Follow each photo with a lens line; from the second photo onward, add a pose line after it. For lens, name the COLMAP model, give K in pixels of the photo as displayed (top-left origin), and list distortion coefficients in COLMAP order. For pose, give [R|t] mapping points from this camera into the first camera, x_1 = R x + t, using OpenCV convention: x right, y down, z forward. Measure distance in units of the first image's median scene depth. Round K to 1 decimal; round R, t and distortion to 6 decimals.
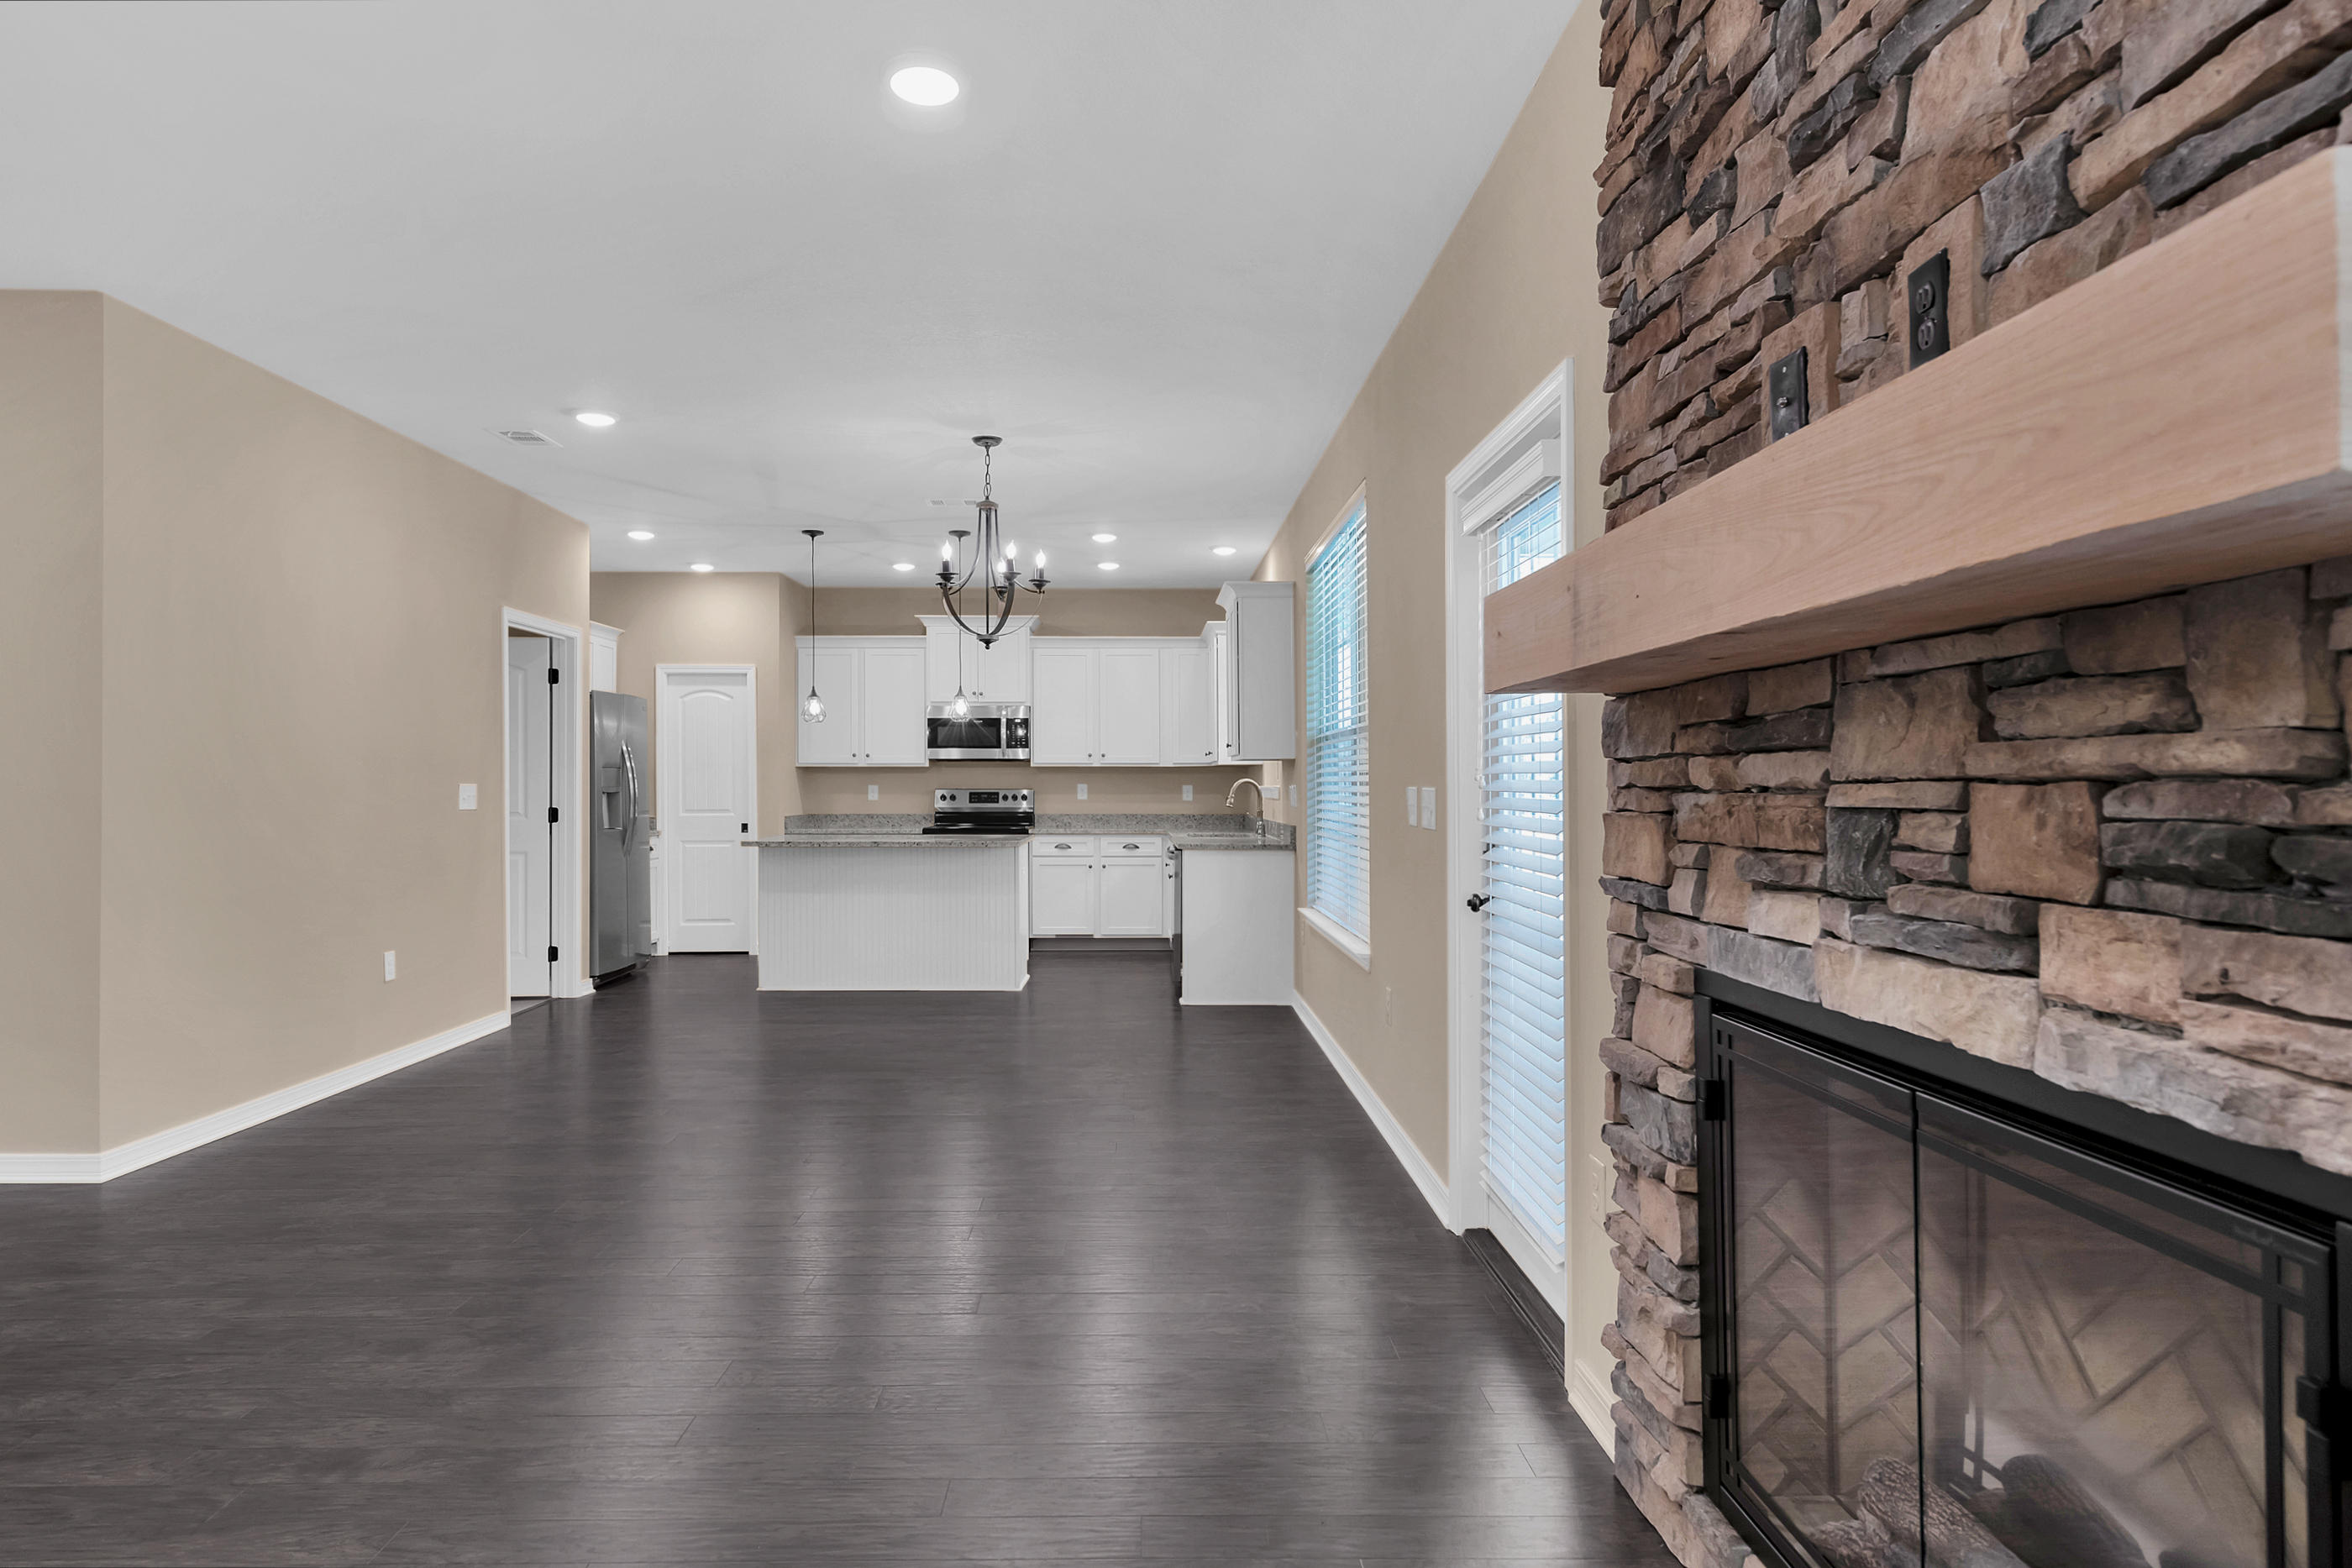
lens RADIAL K [[1334.9, 0, 1153.8], [0, 1334.9, 781.9], [0, 0, 1]] dist [0.003552, -0.000219]
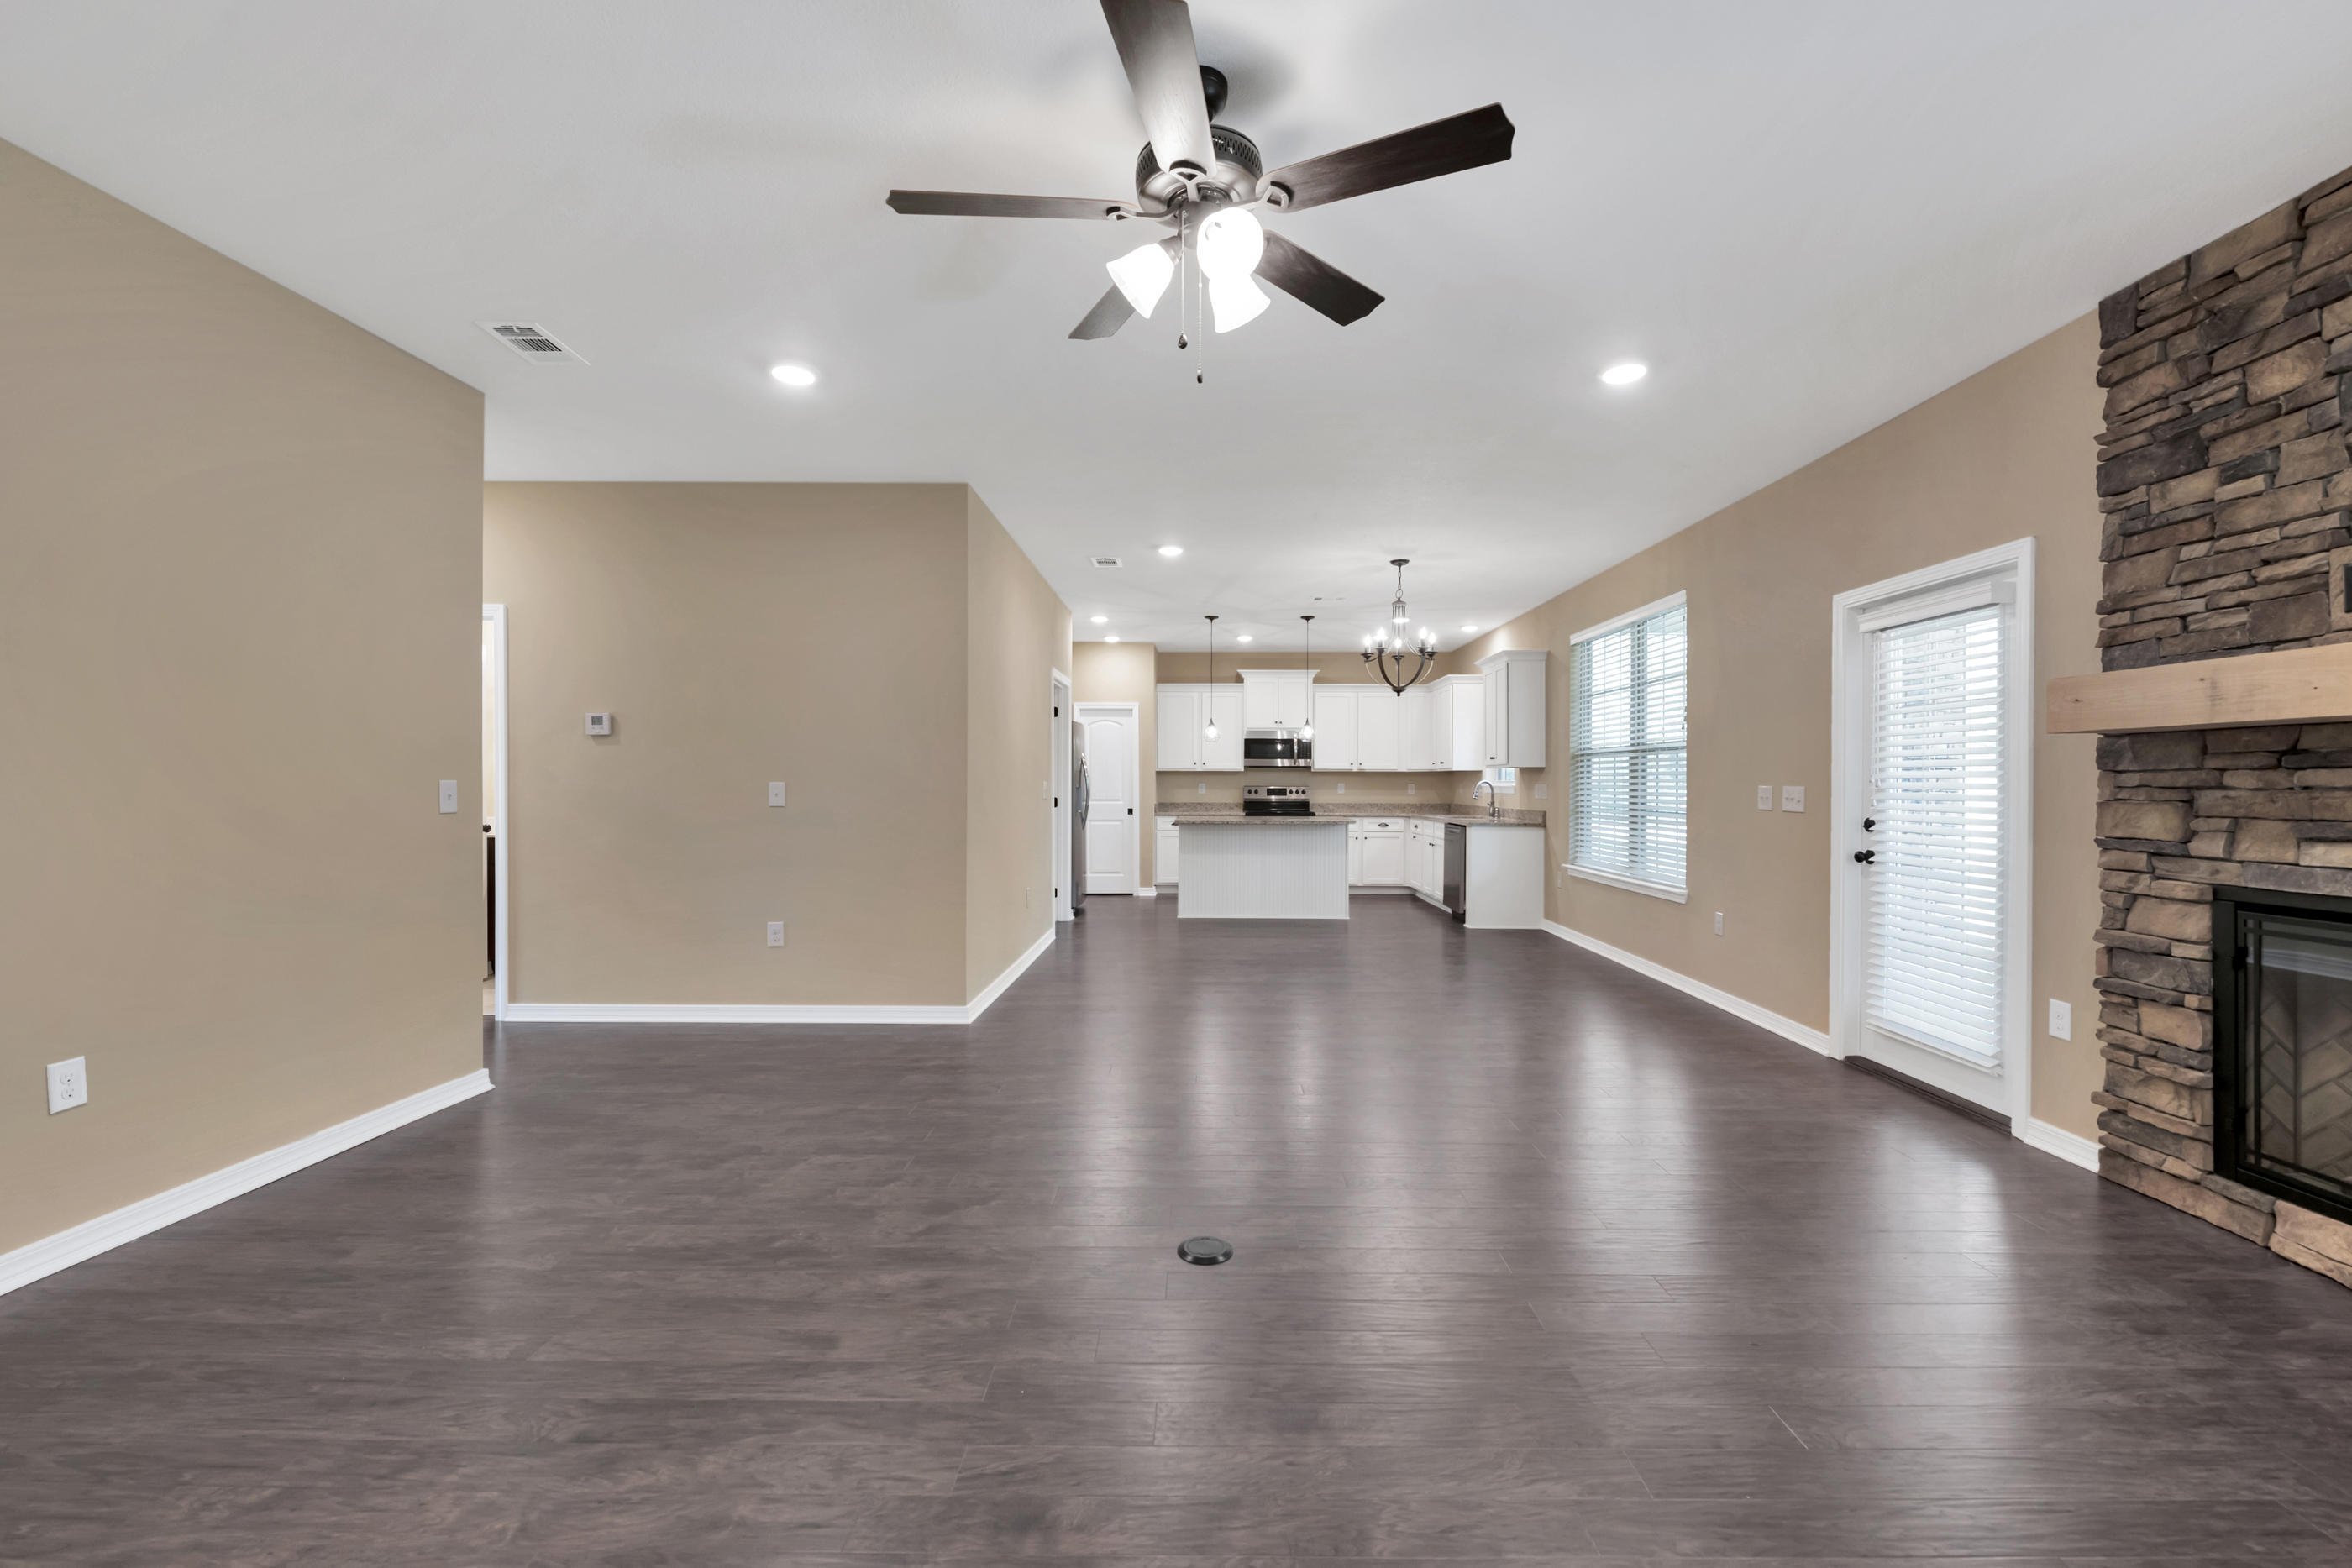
lens RADIAL K [[948.2, 0, 1196.4], [0, 948.2, 781.9], [0, 0, 1]] dist [-0.007104, -0.000534]
pose [[0.999618, 0.003224, -0.027457, -0.264197], [-0.003207, 0.999995, 0.000689, 0.000282], [0.027459, -0.000601, 0.999623, -0.087775]]
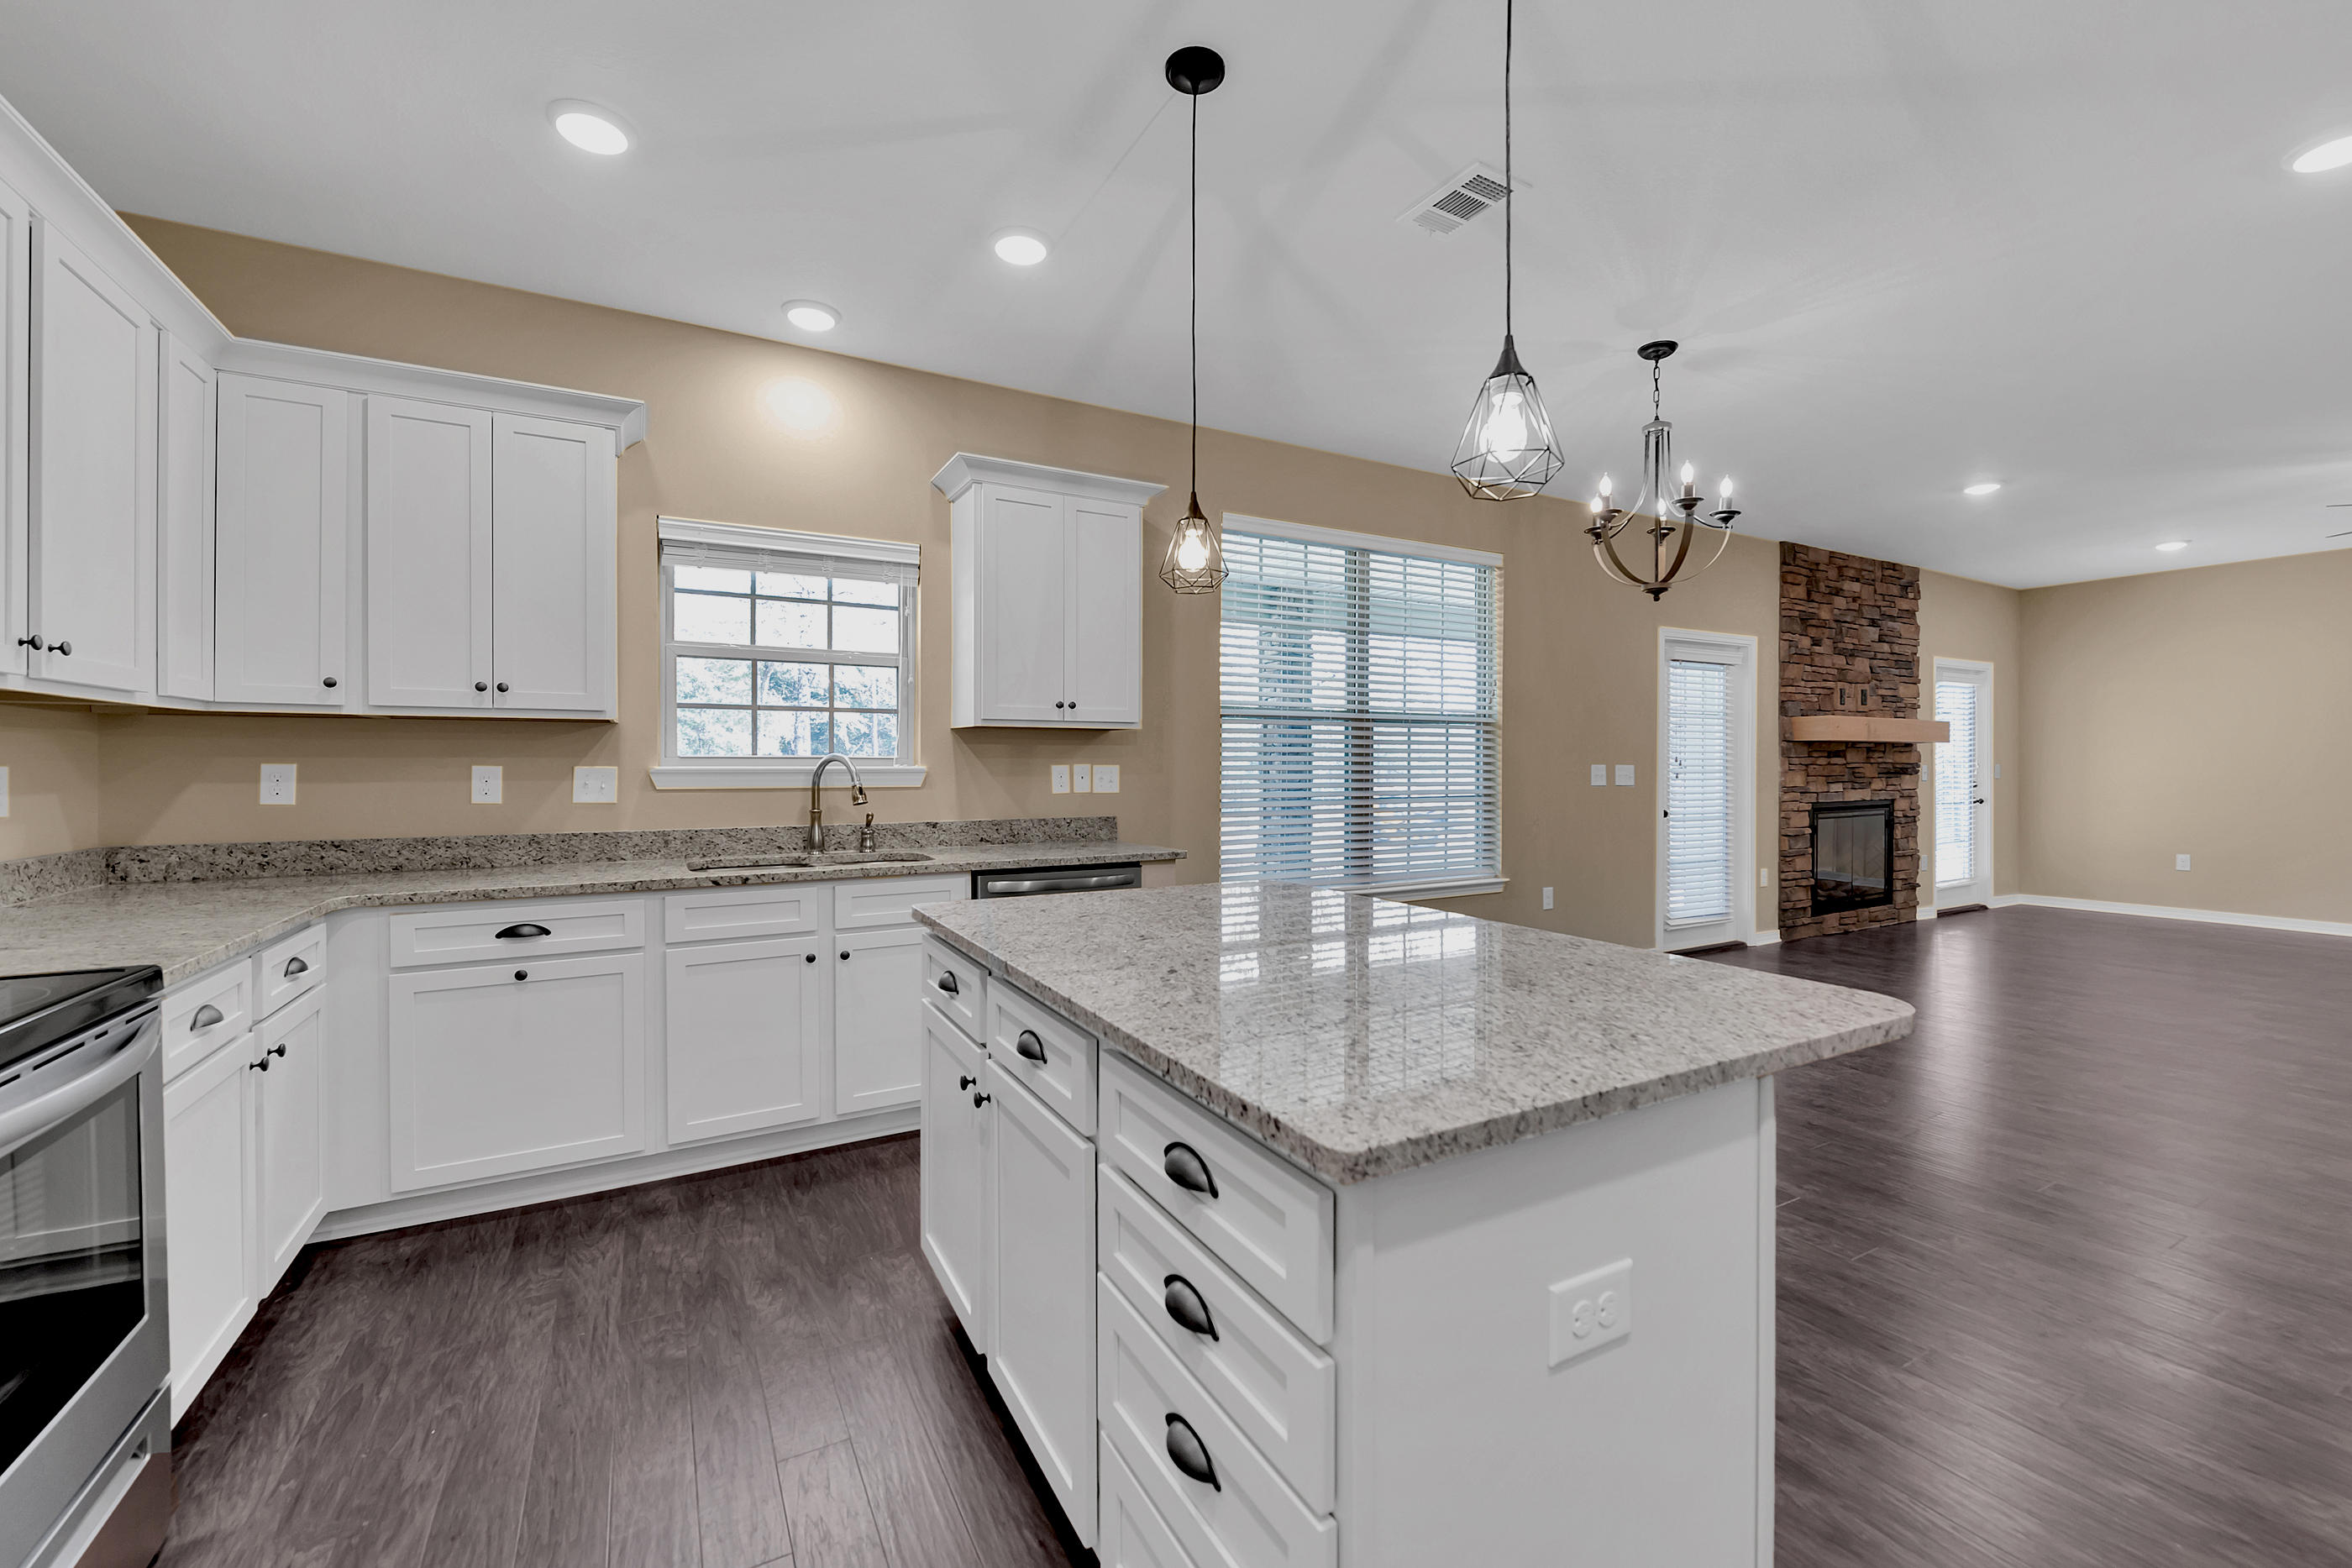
lens RADIAL K [[948.8, 0, 1188.9], [0, 948.8, 760.4], [0, 0, 1]] dist [0.000480, 0.000154]
pose [[-0.468222, -0.000695, 0.883611, -0.412102], [-0.003394, 0.999994, -0.001013, 0.000586], [-0.883604, -0.003474, -0.468222, 1.231270]]
